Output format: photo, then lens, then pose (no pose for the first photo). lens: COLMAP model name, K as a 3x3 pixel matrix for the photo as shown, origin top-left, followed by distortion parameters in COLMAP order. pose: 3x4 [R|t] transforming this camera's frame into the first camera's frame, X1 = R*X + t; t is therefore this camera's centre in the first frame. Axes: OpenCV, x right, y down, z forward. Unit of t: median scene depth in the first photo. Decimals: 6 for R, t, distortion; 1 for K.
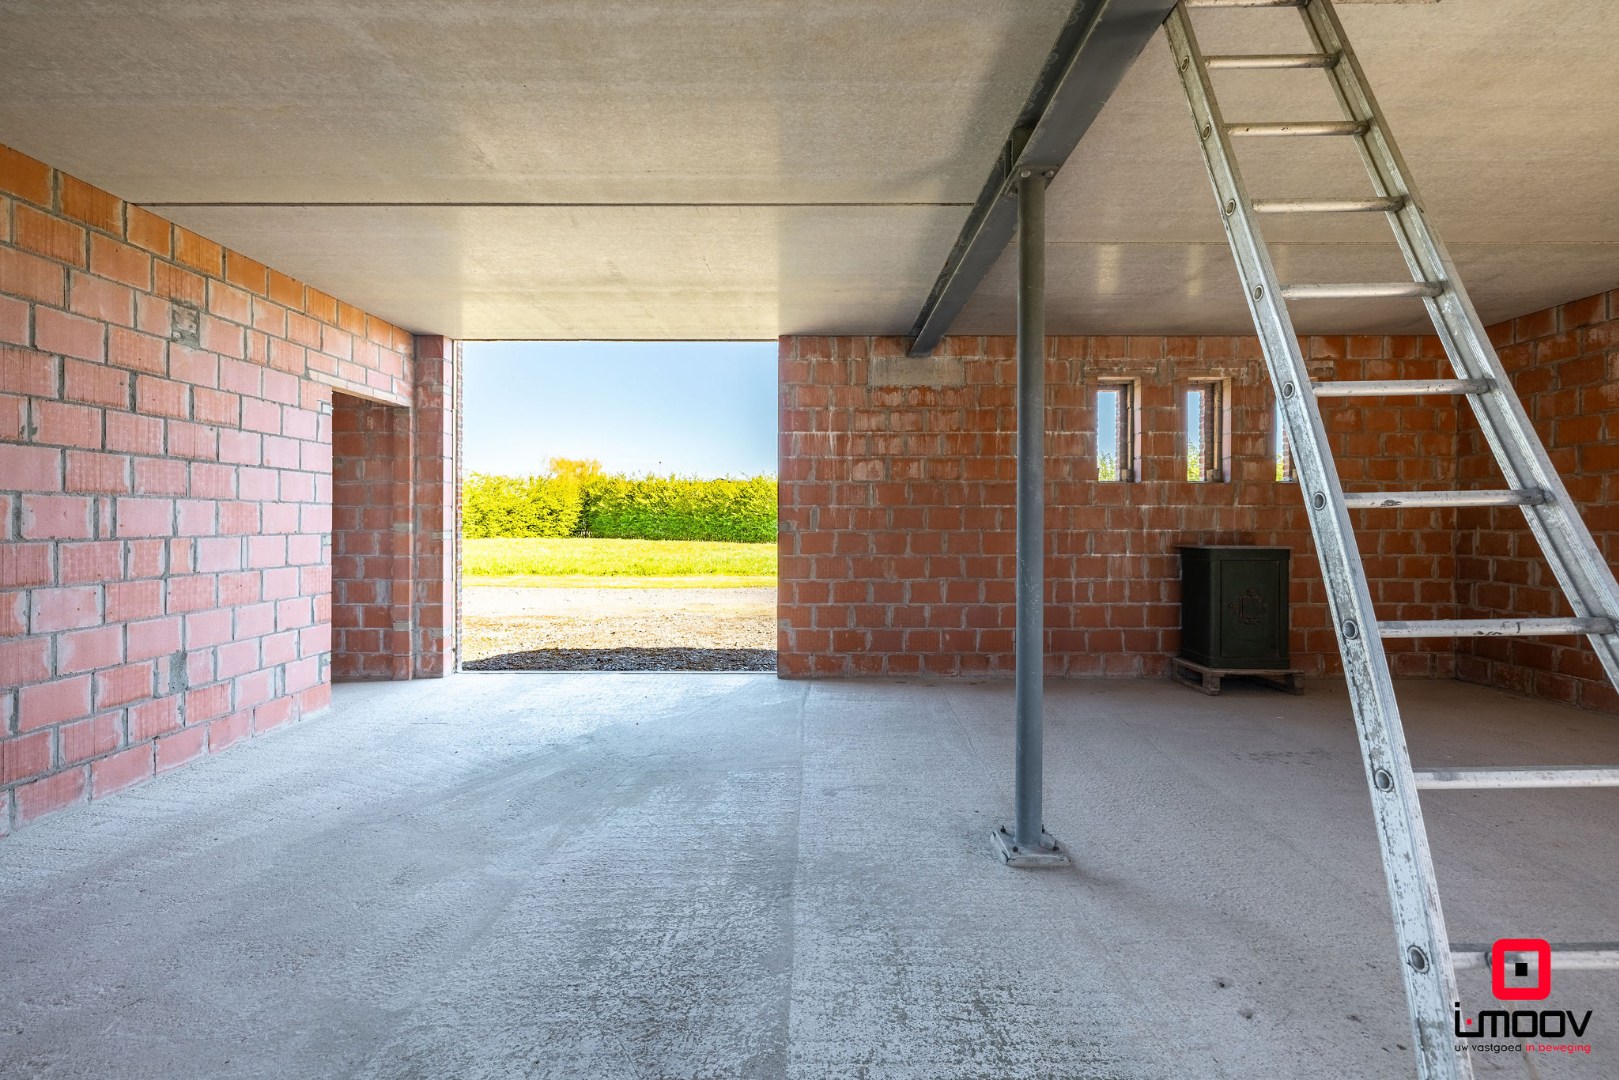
lens RADIAL K [[684.7, 0, 799.9], [0, 684.7, 525.6], [0, 0, 1]] dist [0.000166, 0.000836]
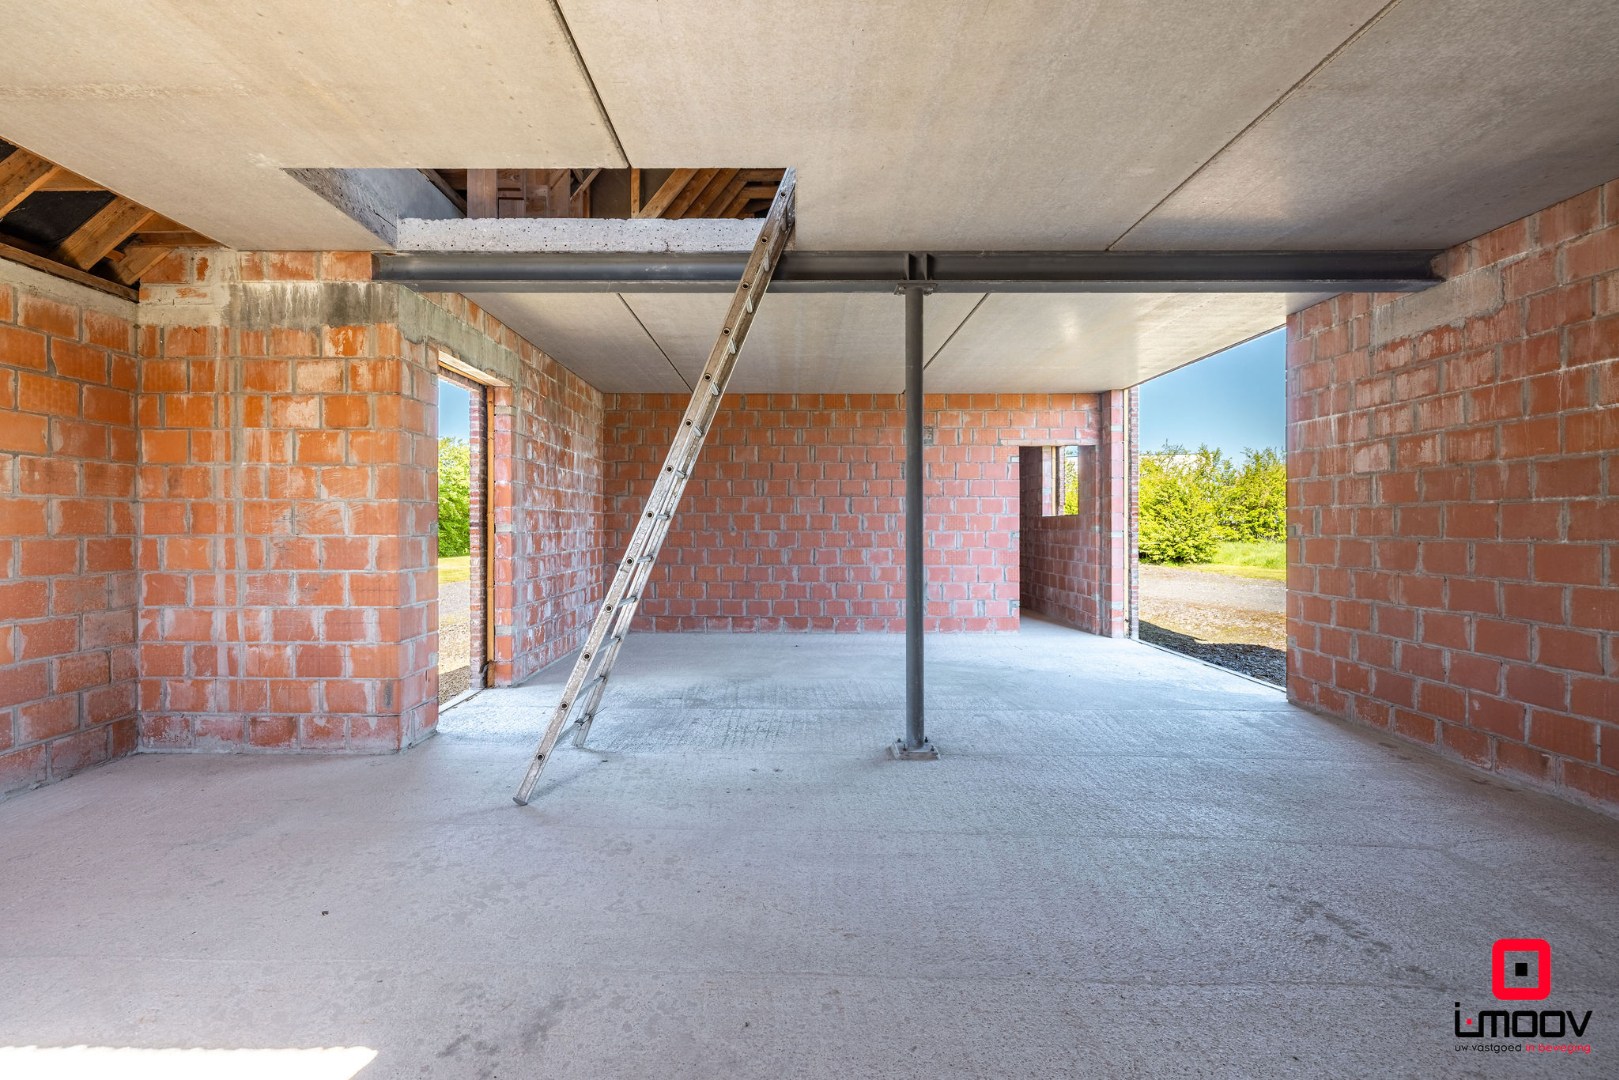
lens RADIAL K [[684.7, 0, 797.0], [0, 684.7, 533.0], [0, 0, 1]] dist [0.000166, 0.000836]
pose [[0.009066, 0.013532, -0.999867, 0.856803], [-0.007275, 0.999883, 0.013466, -0.002994], [0.999932, 0.007152, 0.009163, 0.355282]]
